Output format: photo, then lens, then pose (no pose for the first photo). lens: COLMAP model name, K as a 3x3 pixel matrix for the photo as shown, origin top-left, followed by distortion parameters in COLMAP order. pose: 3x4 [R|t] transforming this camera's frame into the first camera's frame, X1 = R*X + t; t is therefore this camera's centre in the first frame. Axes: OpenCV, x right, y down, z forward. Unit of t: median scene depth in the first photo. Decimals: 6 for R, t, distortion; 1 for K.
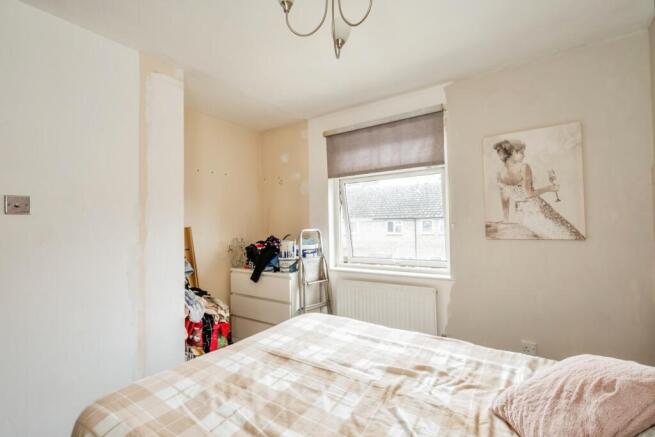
lens RADIAL K [[301.4, 0, 327.5], [0, 301.4, 211.7], [0, 0, 1]] dist [-0.001018, 0.000056]
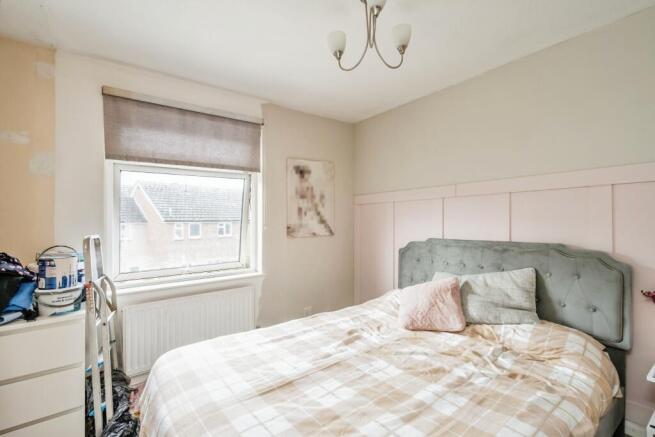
lens RADIAL K [[297.6, 0, 327.5], [0, 297.6, 218.5], [0, 0, 1]] dist [-0.004613, -0.000581]
pose [[0.306687, 0.028039, 0.951397, -0.663381], [-0.023247, 0.999488, -0.021963, 0.035187], [-0.951526, -0.015382, 0.307182, 0.483033]]
